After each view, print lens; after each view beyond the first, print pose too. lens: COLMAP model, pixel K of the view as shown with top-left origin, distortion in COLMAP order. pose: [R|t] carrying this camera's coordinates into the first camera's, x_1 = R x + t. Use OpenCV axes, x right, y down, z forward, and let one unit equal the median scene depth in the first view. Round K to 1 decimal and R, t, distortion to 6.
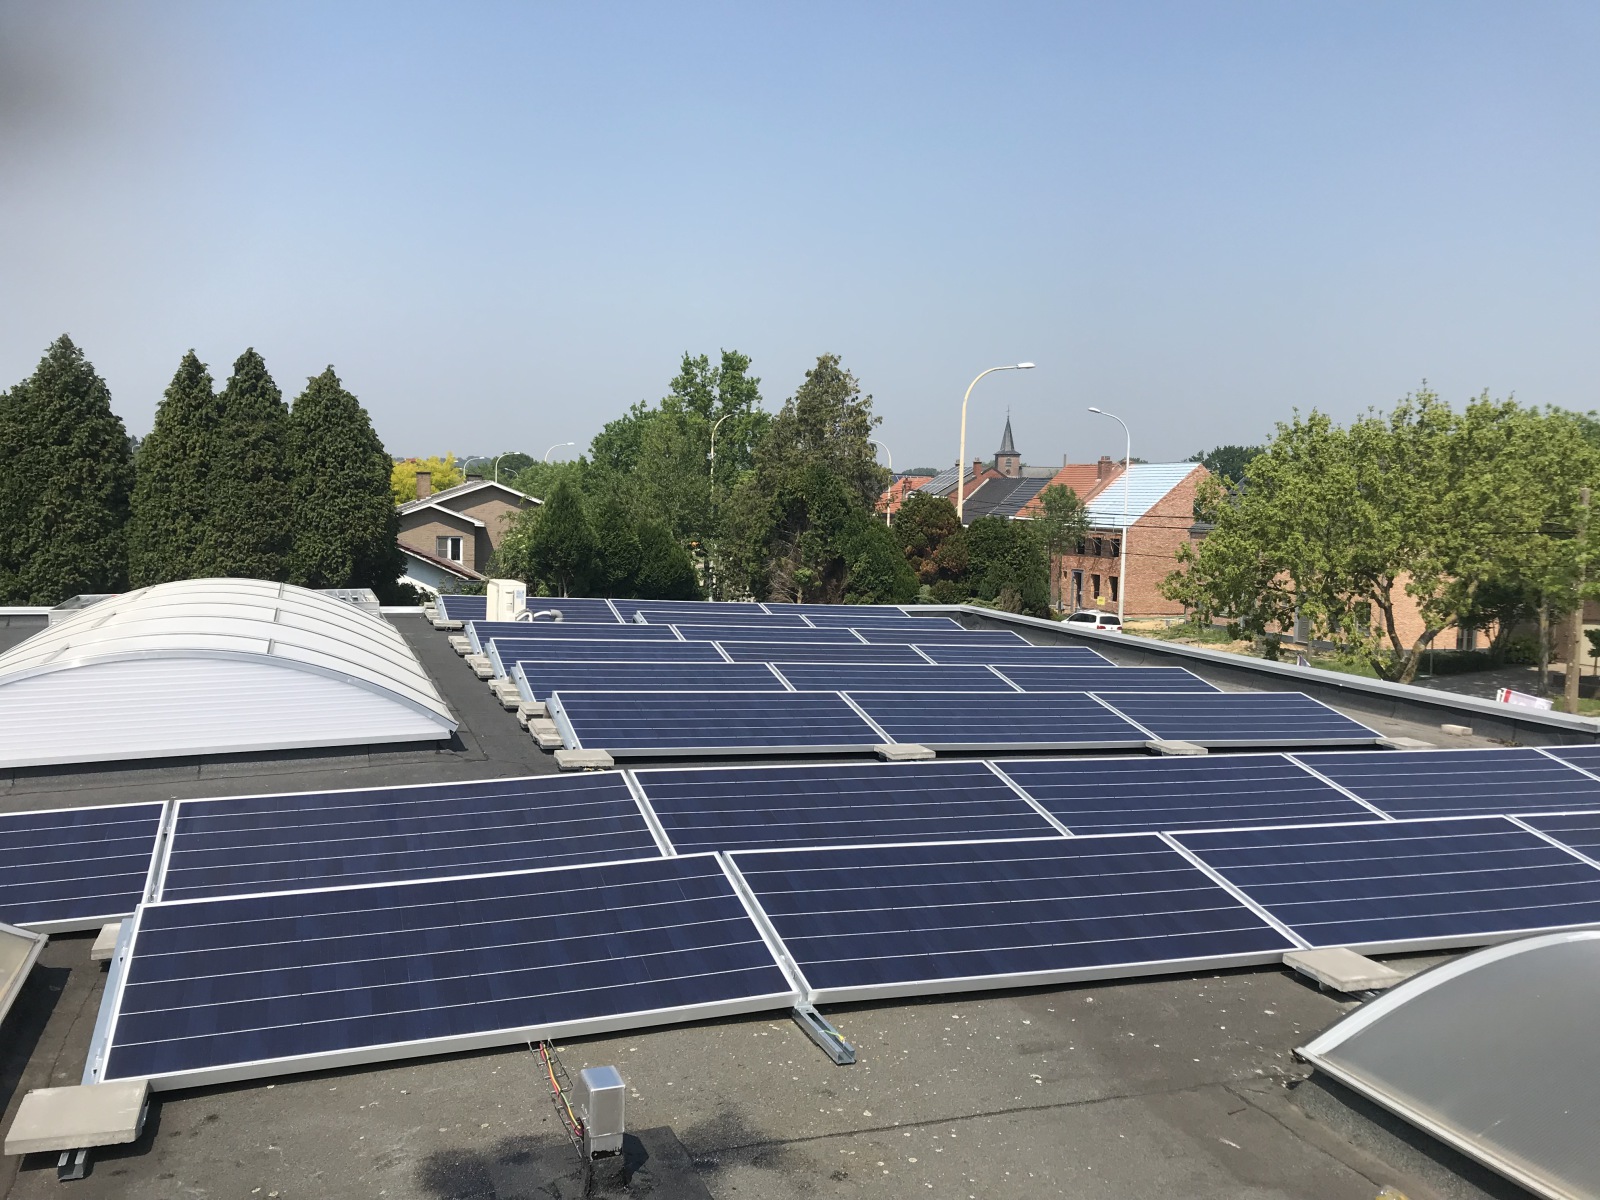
lens RADIAL K [[1331.5, 0, 797.5], [0, 1331.5, 599.1], [0, 0, 1]] dist [0.056922, -0.065621]
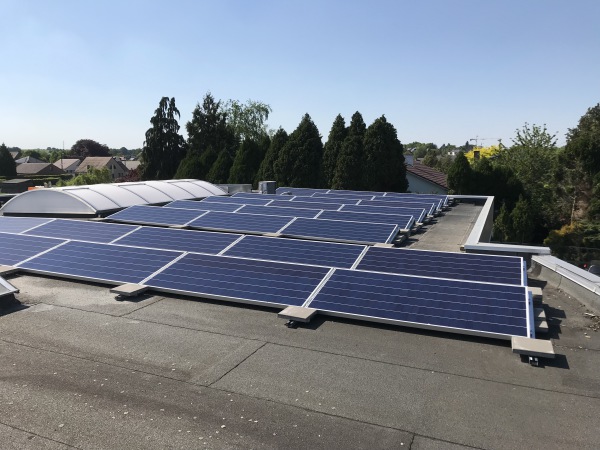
lens RADIAL K [[499.3, 0, 290.0], [0, 499.3, 216.4], [0, 0, 1]] dist [0.056922, -0.065621]
pose [[0.717800, 0.048193, -0.694580, 0.262401], [-0.028981, 0.998805, 0.039352, 0.008296], [0.695646, -0.008118, 0.718339, 0.084030]]
